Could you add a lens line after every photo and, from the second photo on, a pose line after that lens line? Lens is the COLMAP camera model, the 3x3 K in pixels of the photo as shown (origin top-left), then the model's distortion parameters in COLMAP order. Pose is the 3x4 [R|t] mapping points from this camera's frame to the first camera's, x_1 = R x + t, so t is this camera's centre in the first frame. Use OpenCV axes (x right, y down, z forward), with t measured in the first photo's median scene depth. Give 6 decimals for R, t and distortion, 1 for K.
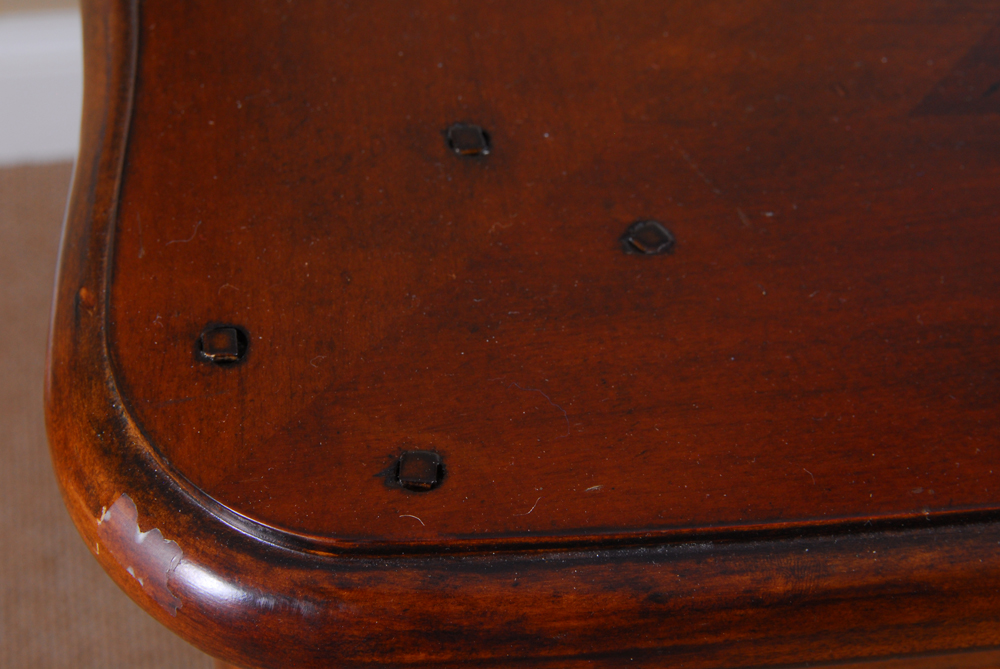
lens RADIAL K [[1849.6, 0, 501.9], [0, 1849.6, 344.6], [0, 0, 1]] dist [-0.053588, 0.000000]
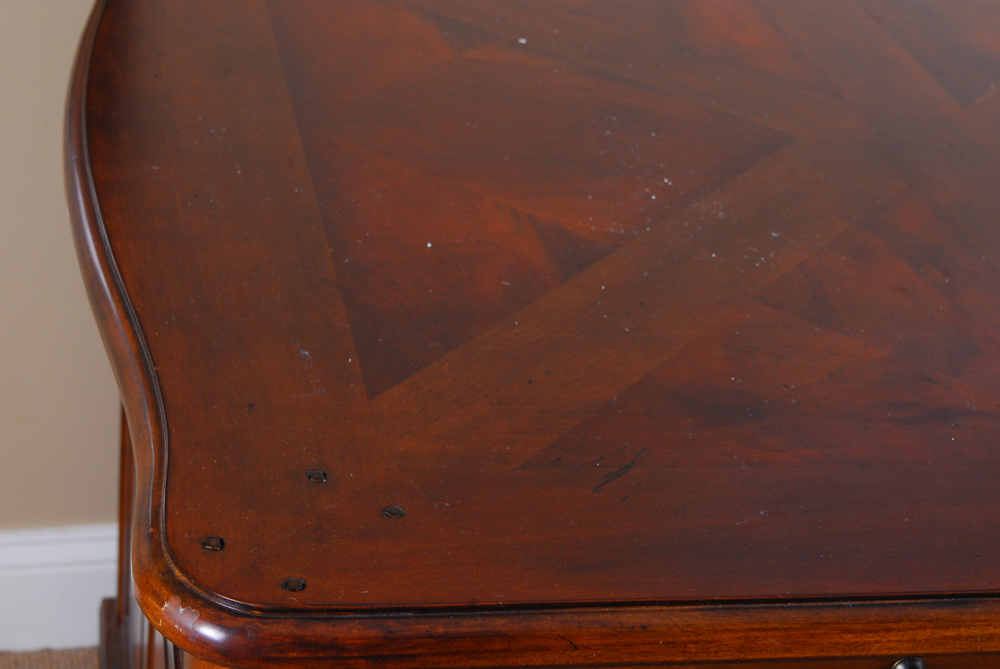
lens RADIAL K [[1849.6, 0, 498.9], [0, 1849.6, 331.6], [0, 0, 1]] dist [-0.053588, 0.000000]
pose [[0.997247, 0.002698, 0.074097, 0.043312], [0.020574, 0.950028, -0.311487, 0.519794], [-0.071235, 0.312154, 0.947357, -1.468234]]
